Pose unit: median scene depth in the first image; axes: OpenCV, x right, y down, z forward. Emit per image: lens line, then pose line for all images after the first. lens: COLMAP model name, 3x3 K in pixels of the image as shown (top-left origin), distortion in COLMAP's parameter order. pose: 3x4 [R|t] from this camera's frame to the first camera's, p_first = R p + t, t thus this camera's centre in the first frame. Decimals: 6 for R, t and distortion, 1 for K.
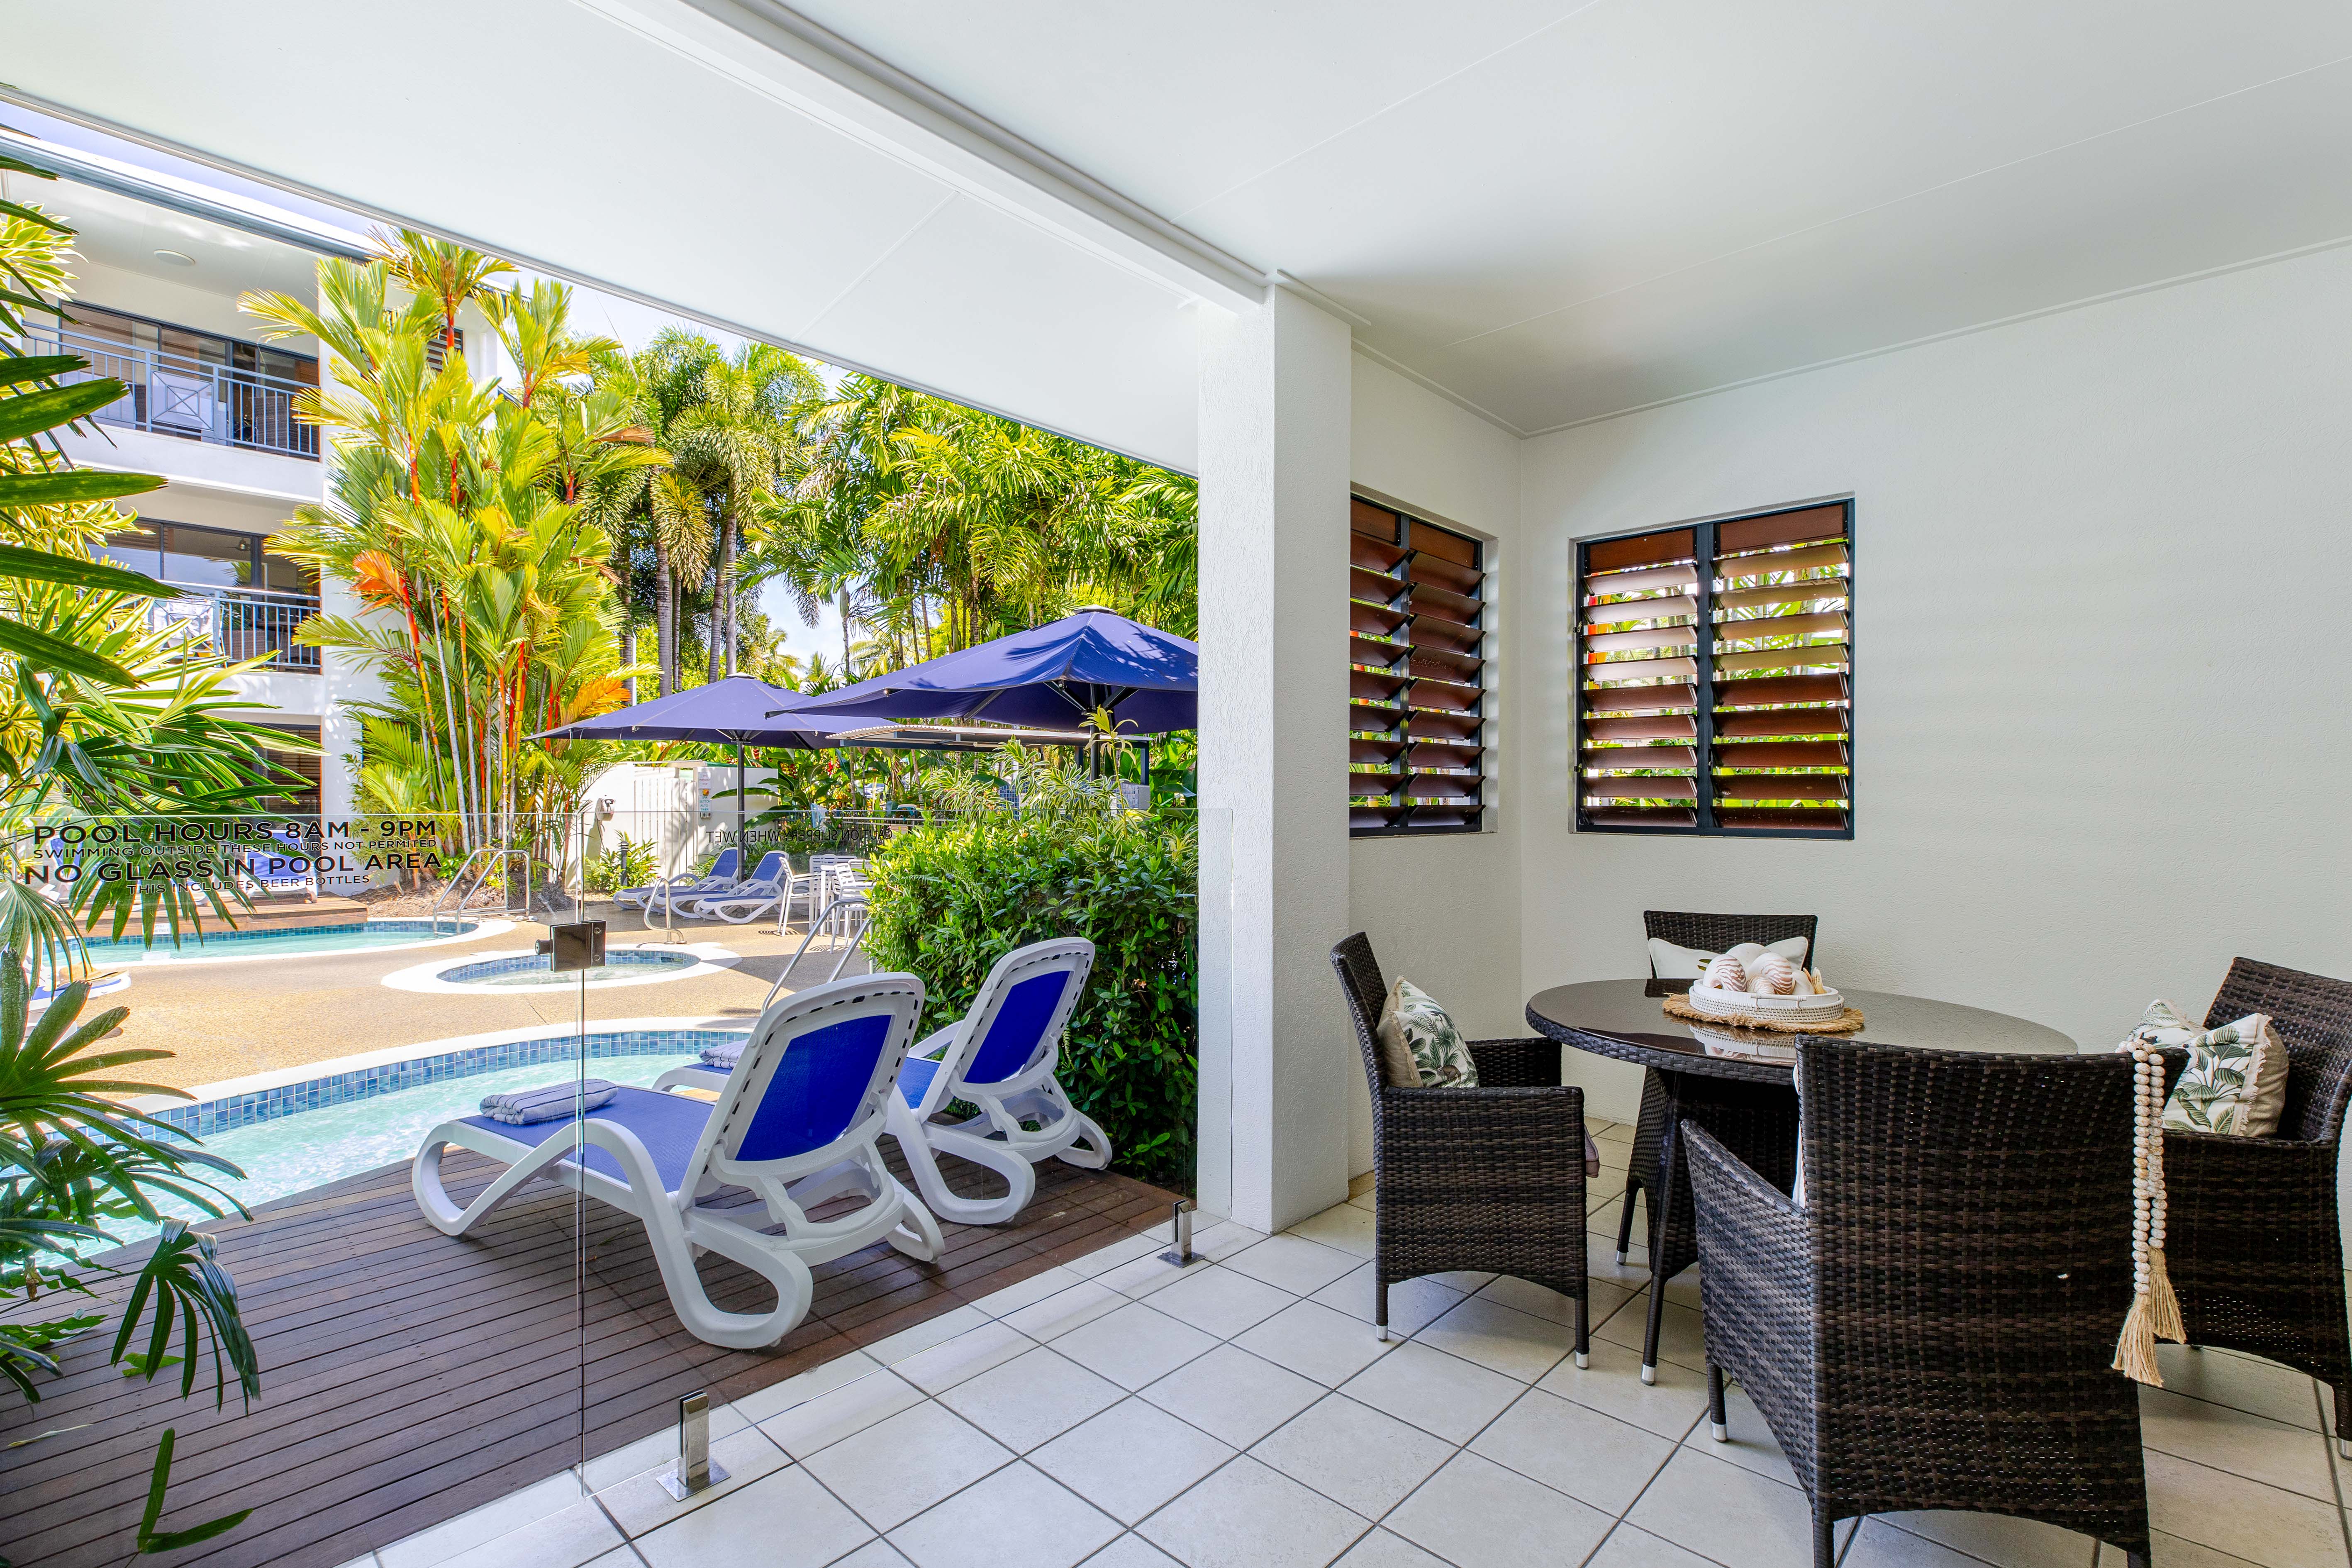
lens RADIAL K [[1081.4, 0, 1172.2], [0, 1081.4, 804.5], [0, 0, 1]] dist [0.004835, 0.002662]
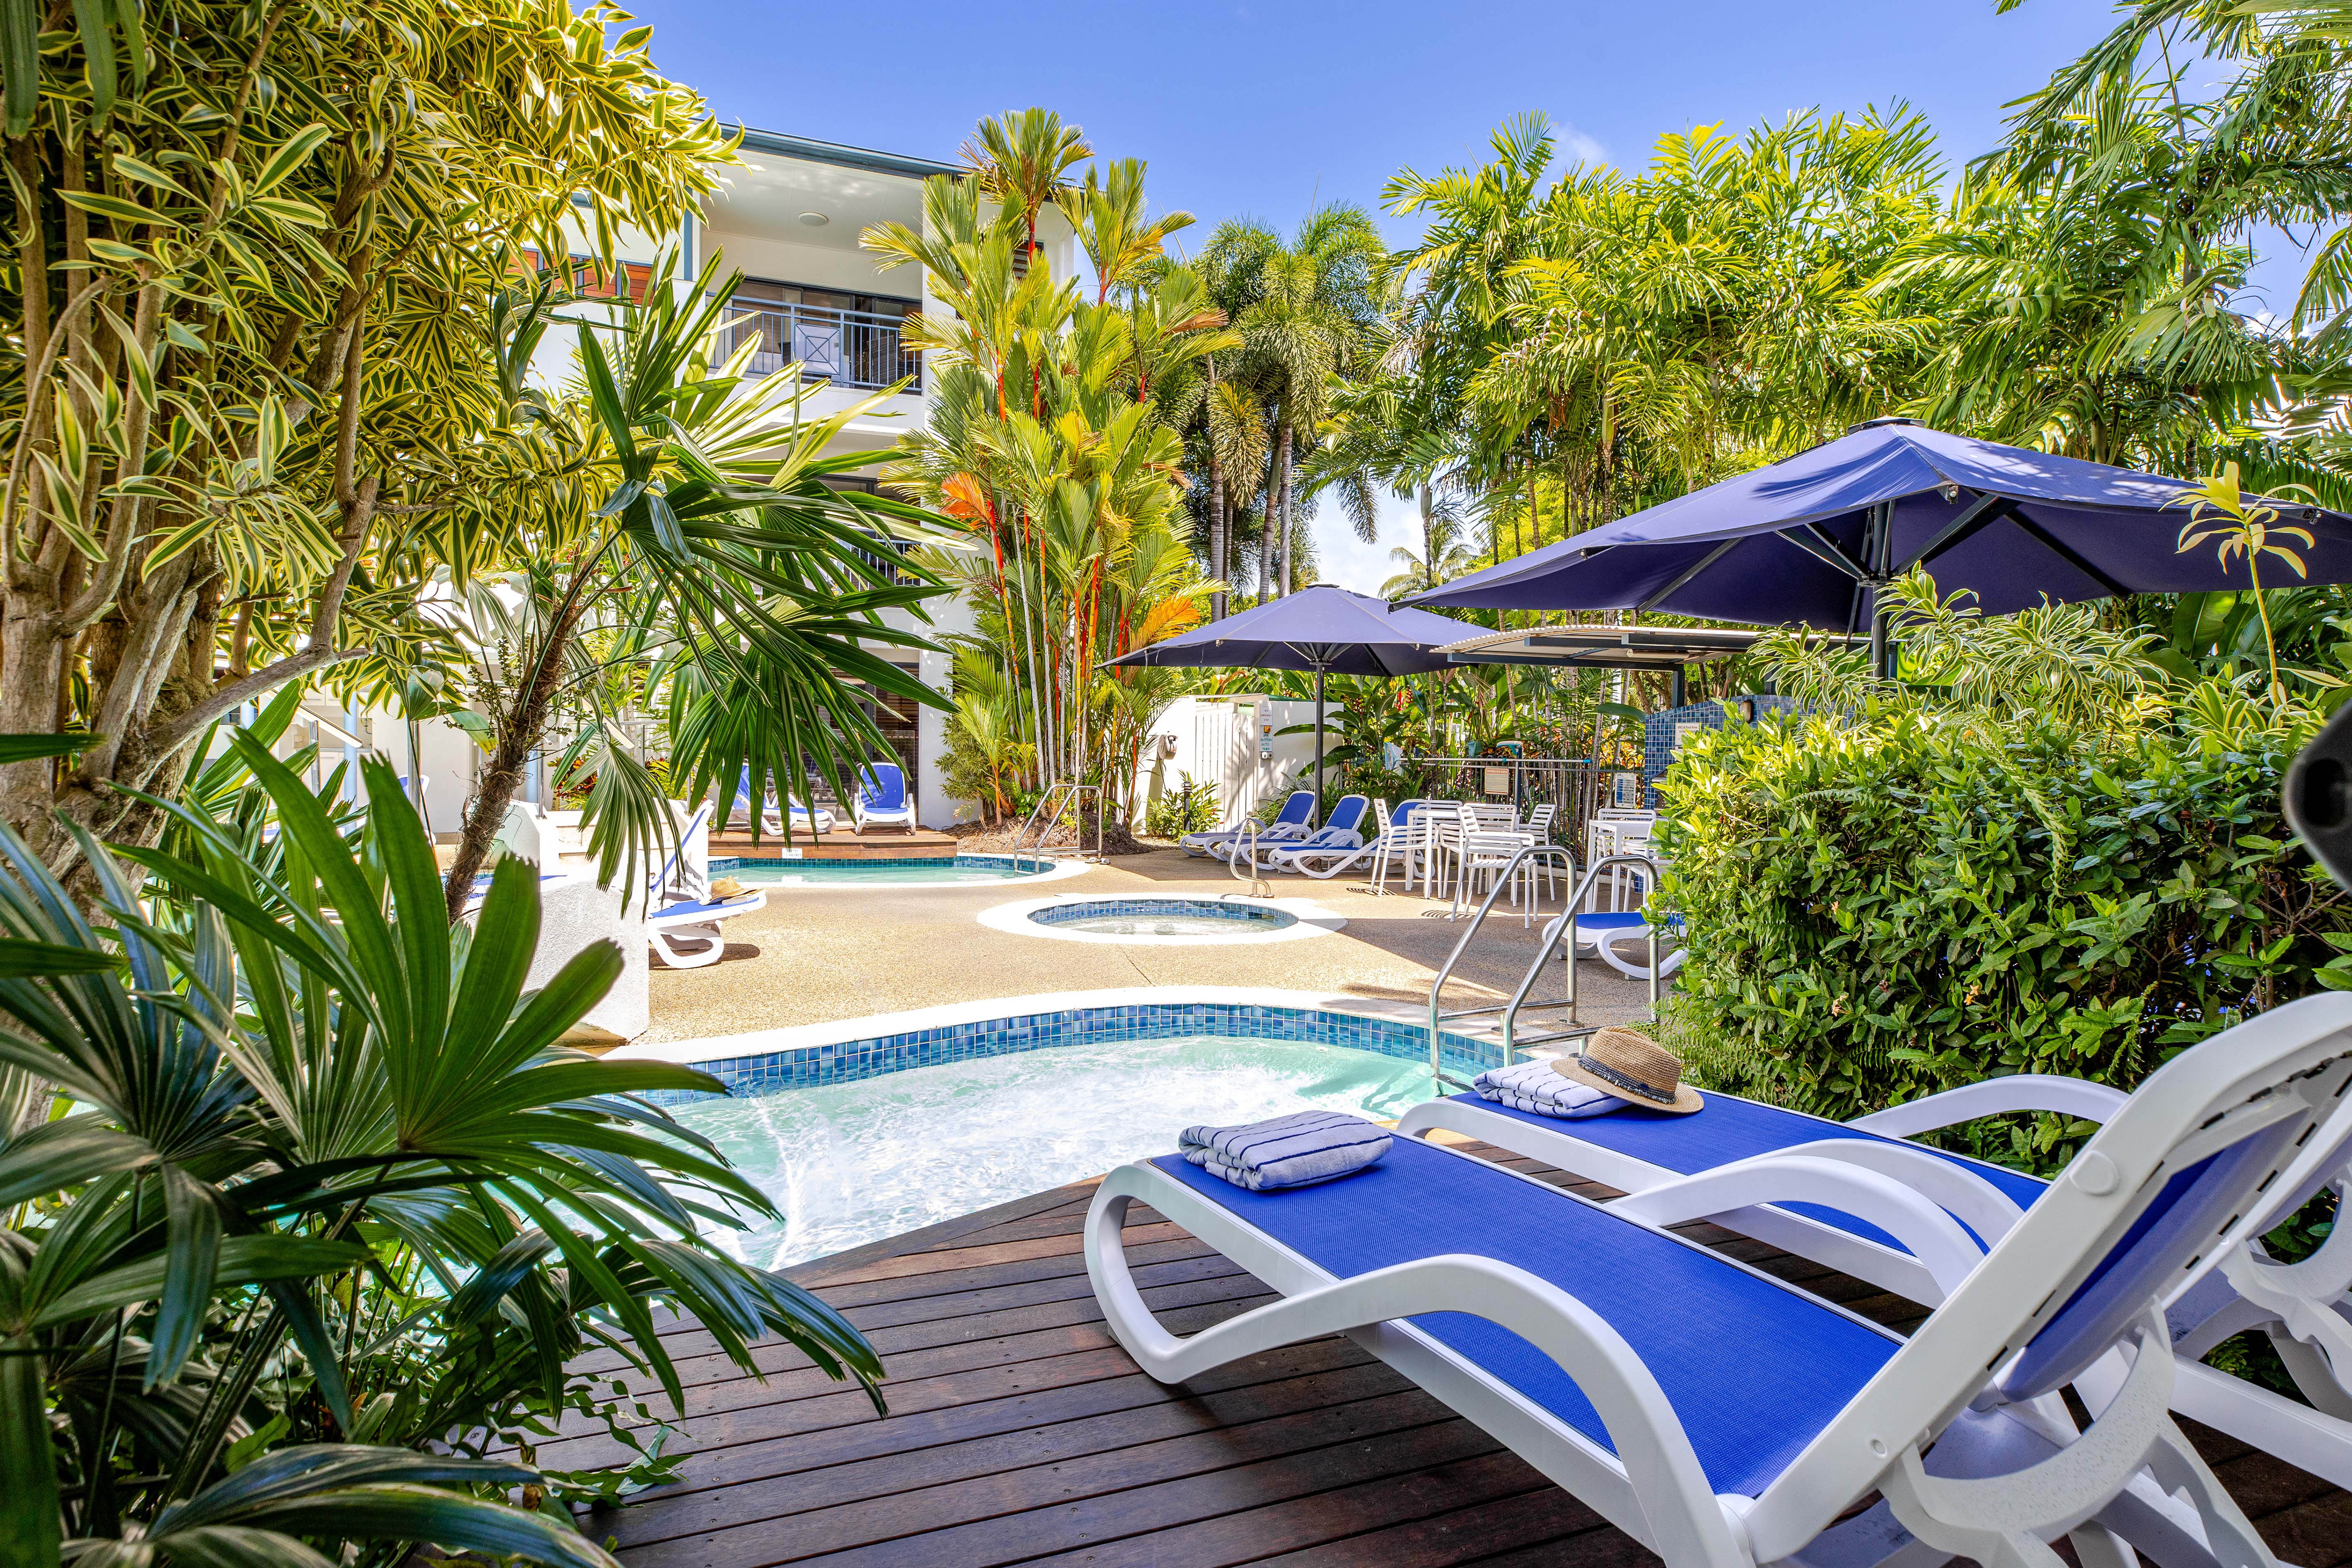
lens RADIAL K [[1246.7, 0, 1178.0], [0, 1246.7, 766.2], [0, 0, 1]] dist [0.007398, -0.000504]
pose [[0.898100, 0.013638, -0.439579, -0.069022], [-0.010522, 0.999899, 0.009525, 0.013747], [0.439665, -0.003929, 0.898153, 0.078783]]
